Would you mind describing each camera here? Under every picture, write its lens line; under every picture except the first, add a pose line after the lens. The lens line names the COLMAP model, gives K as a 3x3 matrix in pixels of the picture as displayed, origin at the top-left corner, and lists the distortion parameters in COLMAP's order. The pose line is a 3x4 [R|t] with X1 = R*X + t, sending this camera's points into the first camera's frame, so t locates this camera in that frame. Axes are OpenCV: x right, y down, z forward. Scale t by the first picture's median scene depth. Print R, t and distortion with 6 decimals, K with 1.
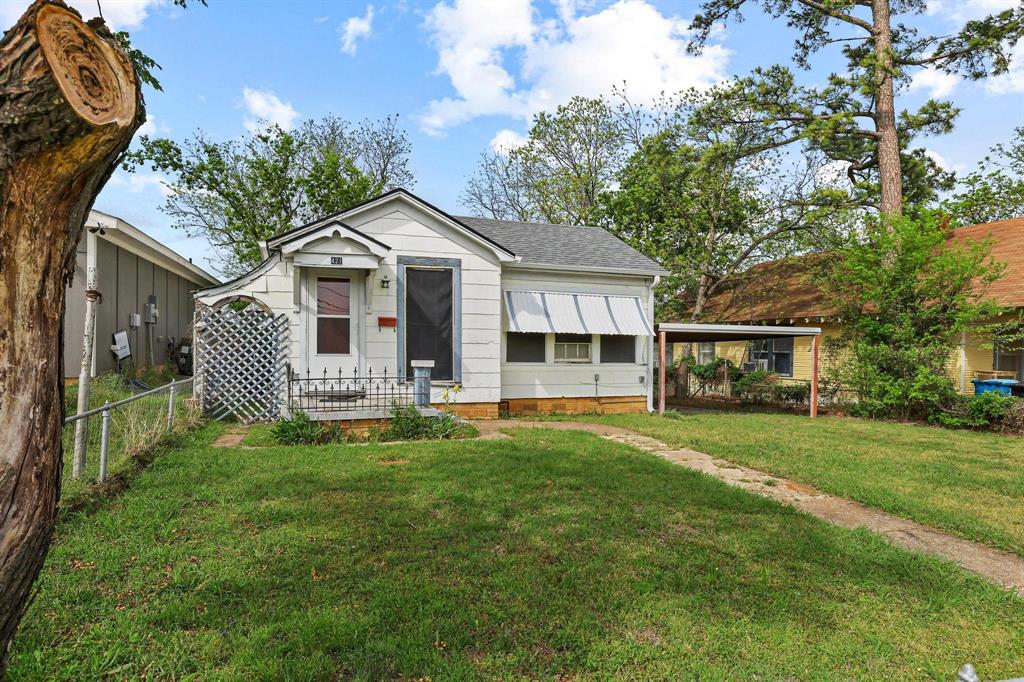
lens RADIAL K [[581.9, 0, 511.6], [0, 581.9, 359.0], [0, 0, 1]] dist [-0.007843, 0.003153]
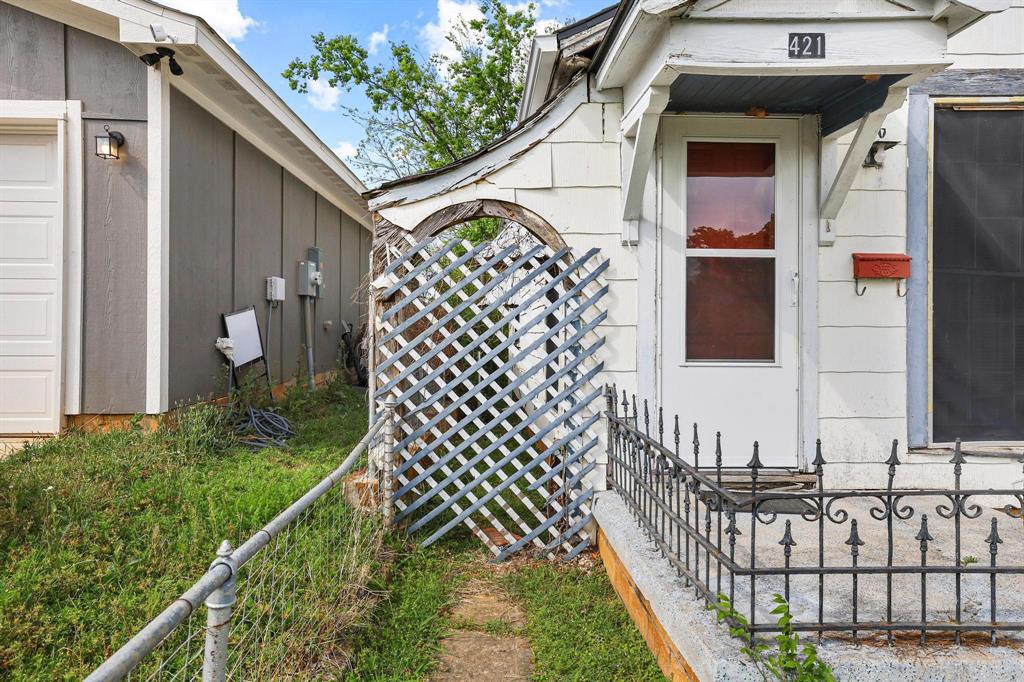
lens RADIAL K [[646.2, 0, 512.6], [0, 646.2, 344.1], [0, 0, 1]] dist [-0.019859, -0.000515]
pose [[0.952381, -0.000893, -0.304910, -0.292144], [-0.000666, 0.999987, -0.005011, -0.015769], [0.304911, 0.004976, 0.952368, 0.555600]]
